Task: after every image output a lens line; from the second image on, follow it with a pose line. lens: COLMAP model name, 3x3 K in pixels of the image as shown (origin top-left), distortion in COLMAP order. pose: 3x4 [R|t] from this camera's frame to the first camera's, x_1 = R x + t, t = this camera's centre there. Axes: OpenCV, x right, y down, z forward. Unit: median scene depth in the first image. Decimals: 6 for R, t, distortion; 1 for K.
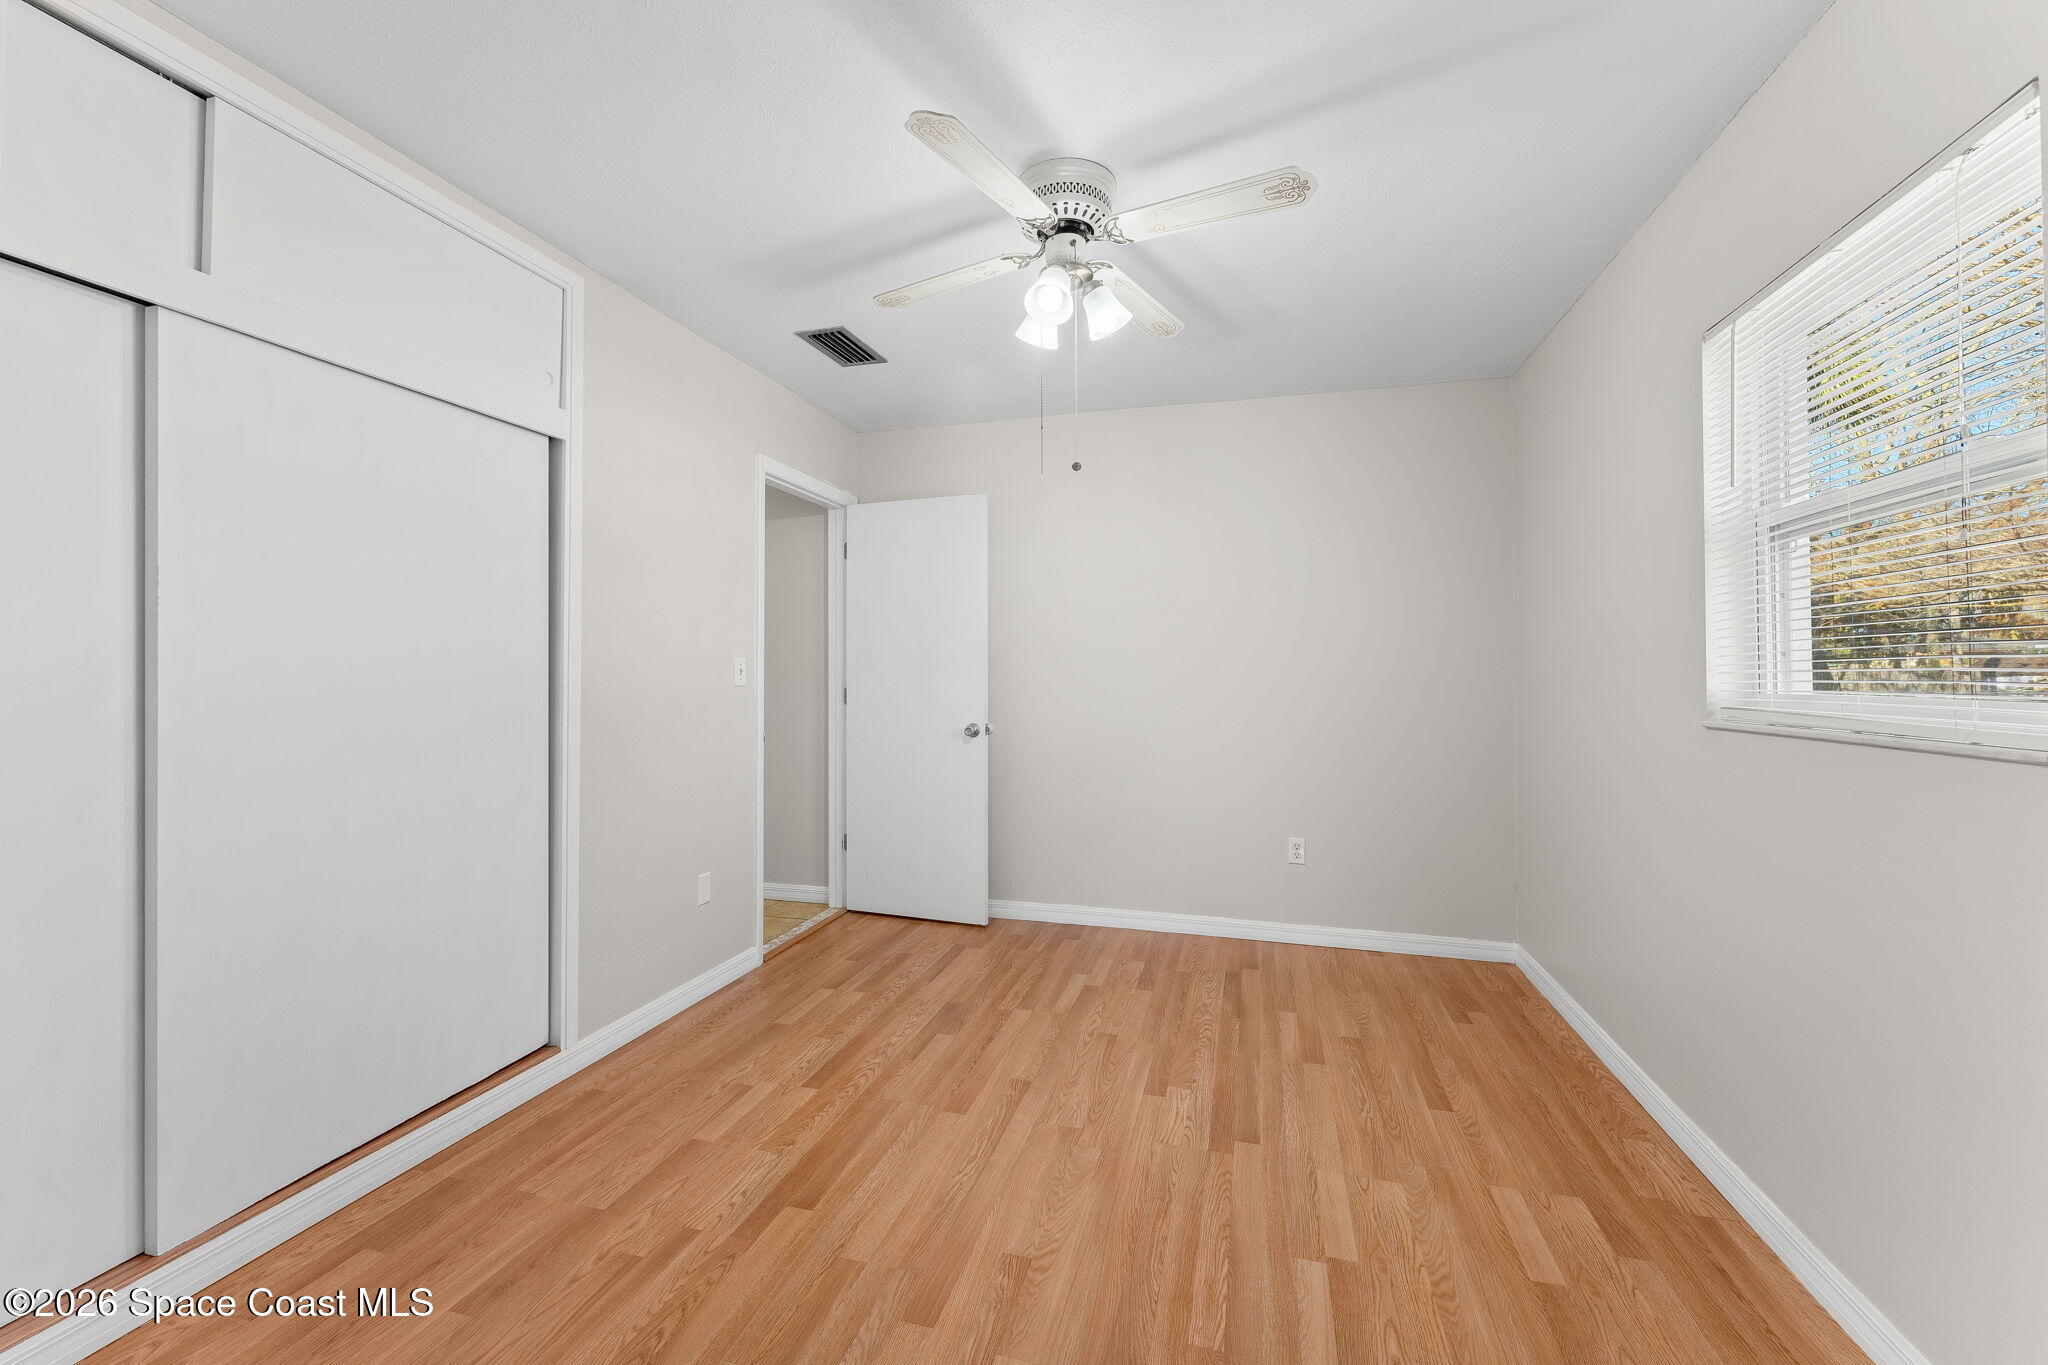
lens RADIAL K [[830.0, 0, 1025.9], [0, 830.0, 674.6], [0, 0, 1]] dist [-0.000469, 0.000057]
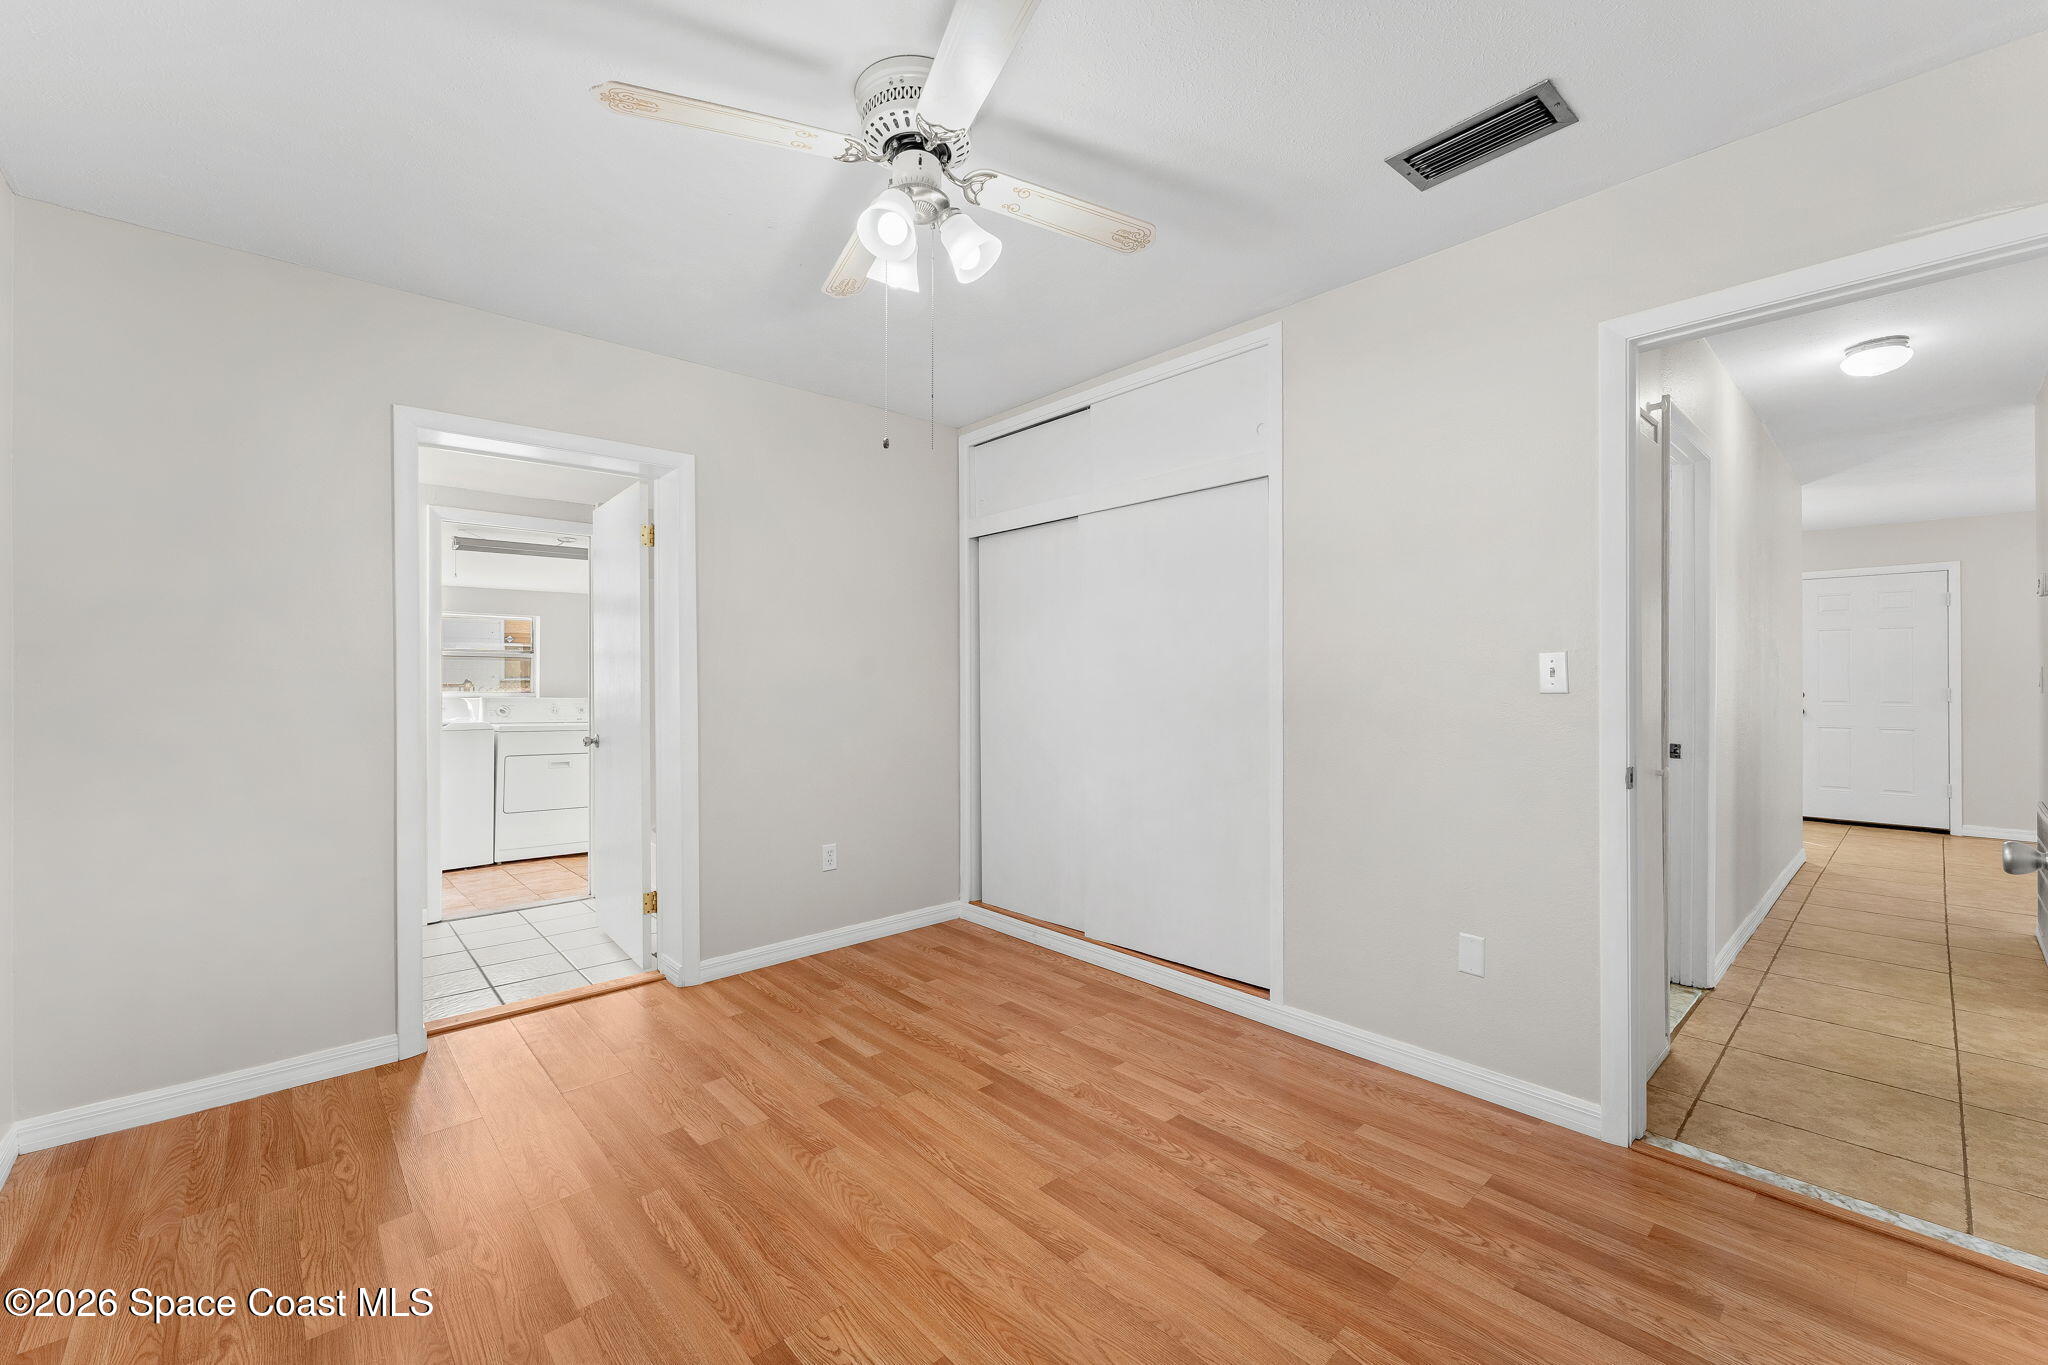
lens RADIAL K [[830.0, 0, 1026.5], [0, 830.0, 679.0], [0, 0, 1]] dist [-0.000469, 0.000057]
pose [[-0.531028, 0.005658, -0.847335, 0.650348], [0.006126, 0.999977, 0.002838, -0.004162], [0.847332, -0.003684, -0.531051, 1.420772]]
